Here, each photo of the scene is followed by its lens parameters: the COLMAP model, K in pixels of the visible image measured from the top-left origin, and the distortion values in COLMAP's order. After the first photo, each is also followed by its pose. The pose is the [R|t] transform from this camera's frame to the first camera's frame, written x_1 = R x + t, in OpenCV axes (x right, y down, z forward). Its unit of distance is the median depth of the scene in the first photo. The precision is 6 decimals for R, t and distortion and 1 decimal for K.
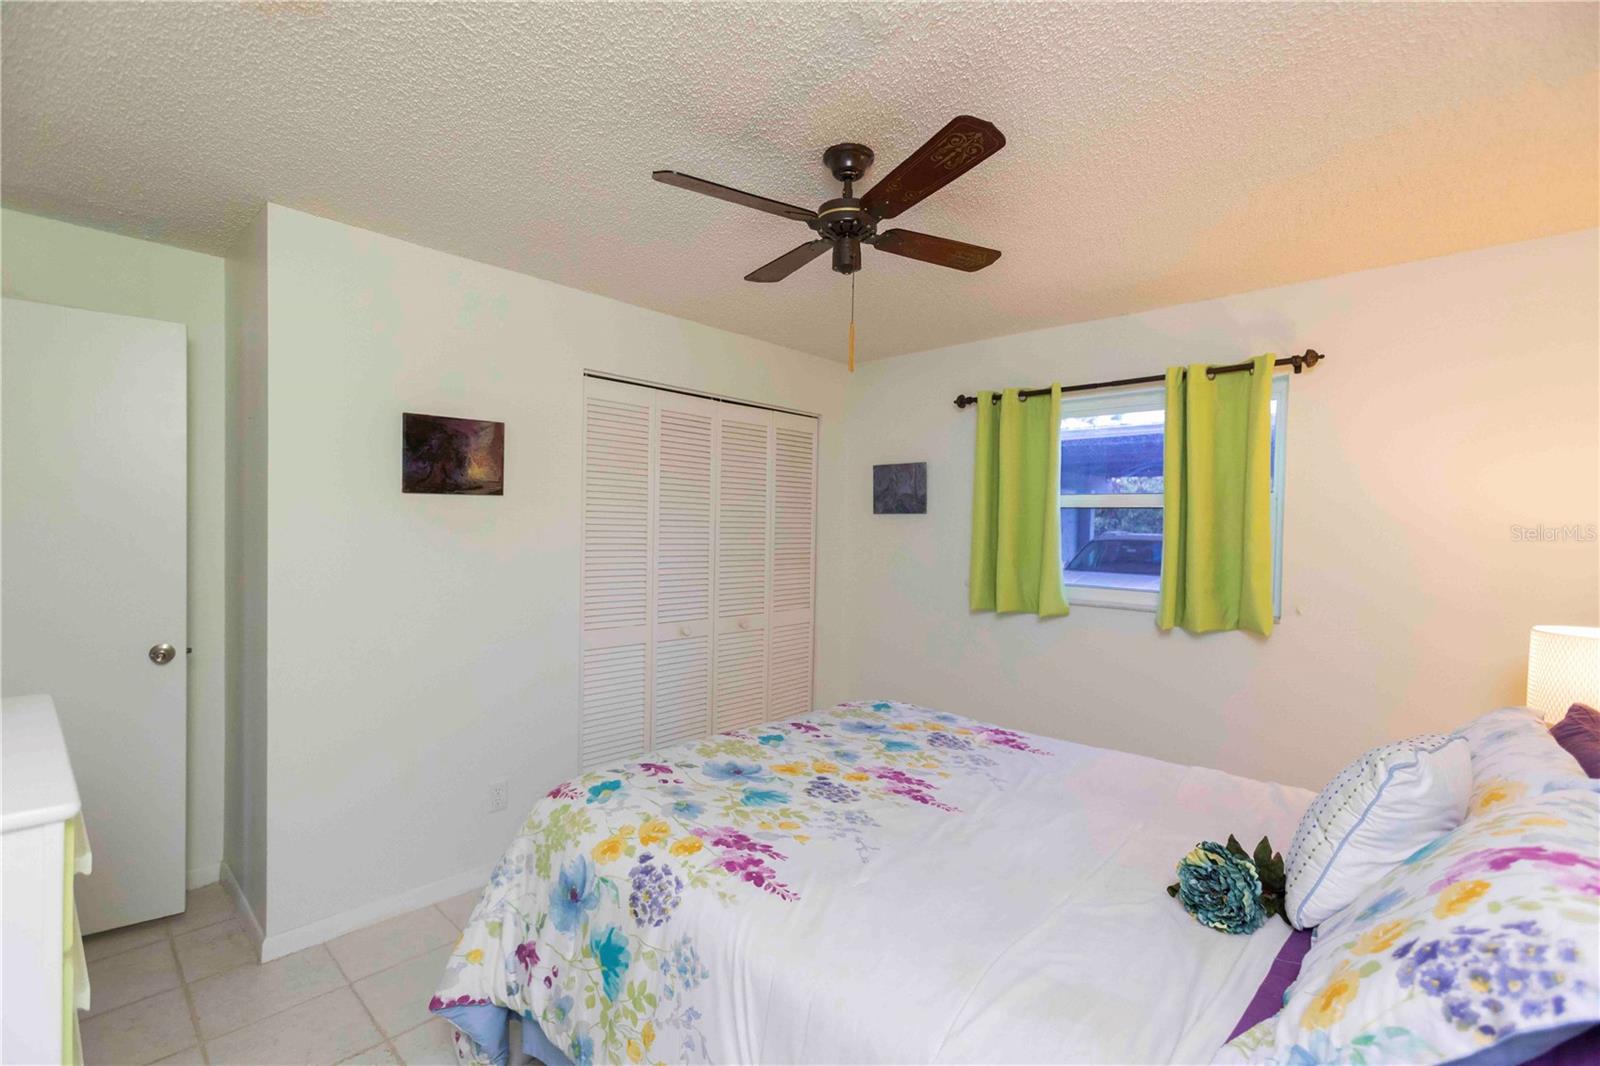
lens RADIAL K [[719.7, 0, 804.7], [0, 719.7, 539.4], [0, 0, 1]] dist [-0.014513, 0.009568]
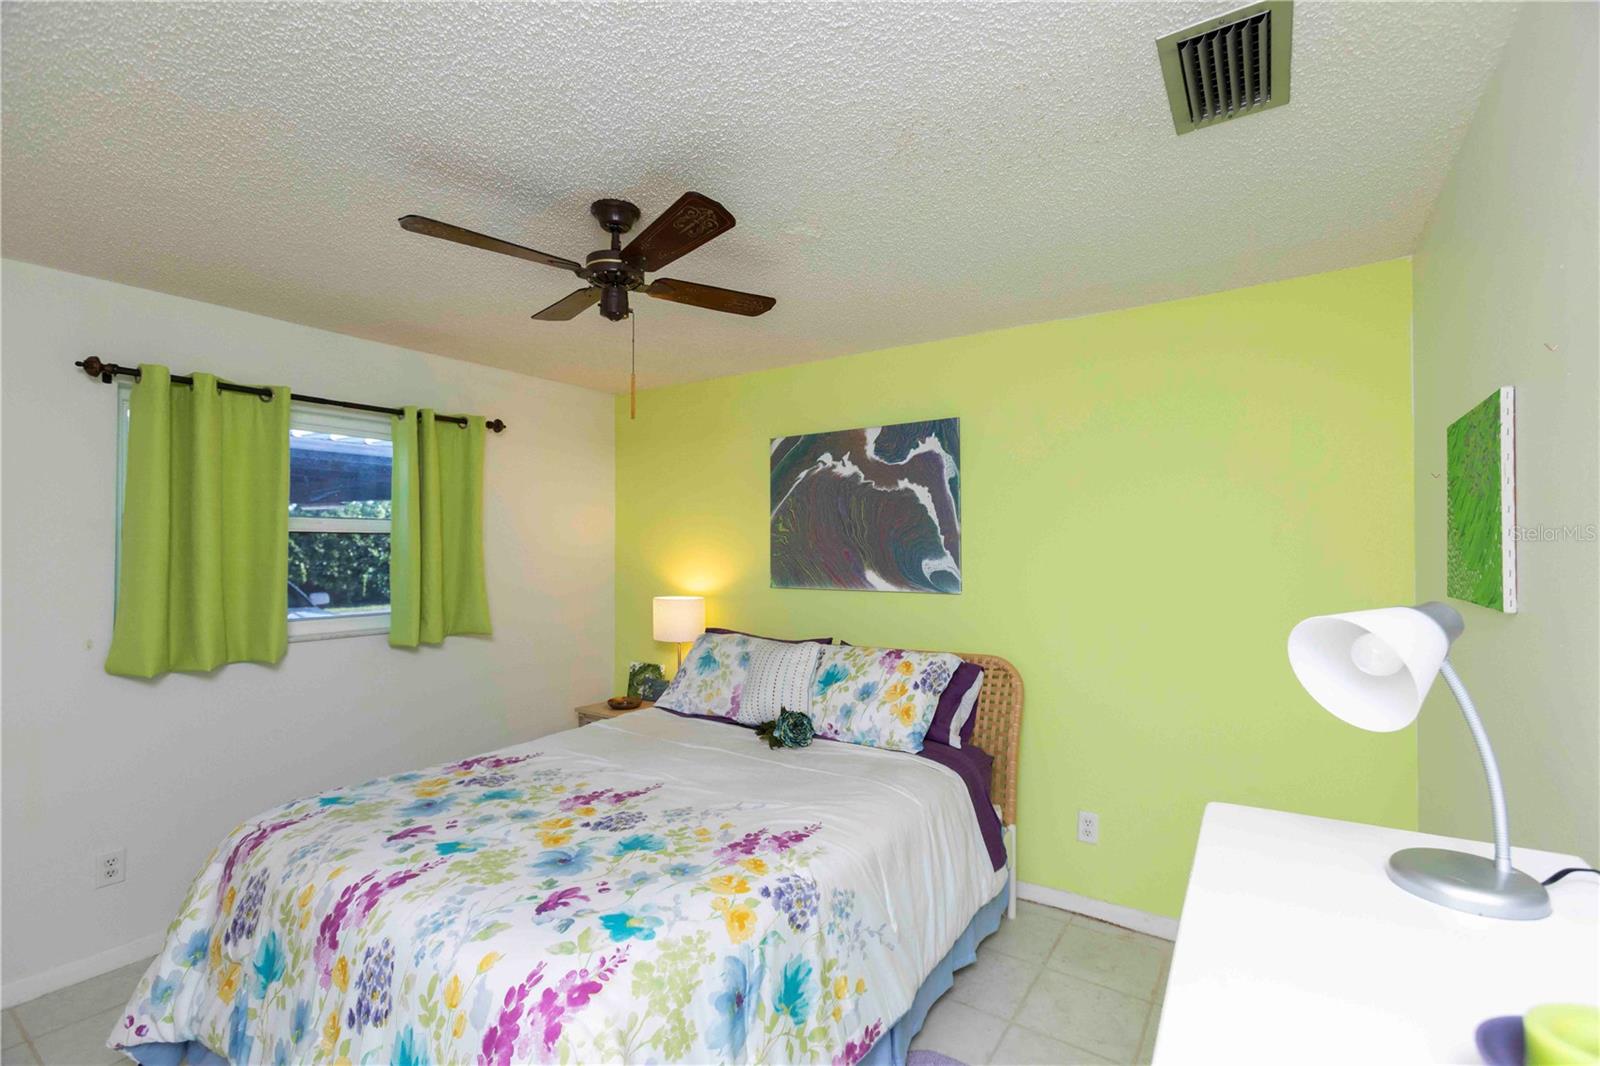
lens RADIAL K [[719.7, 0, 803.2], [0, 719.7, 533.7], [0, 0, 1]] dist [-0.014513, 0.009568]
pose [[-0.157501, -0.002385, 0.987516, -0.896384], [0.017697, 0.999830, 0.005237, -0.053297], [-0.987360, 0.018301, -0.157432, 0.791225]]
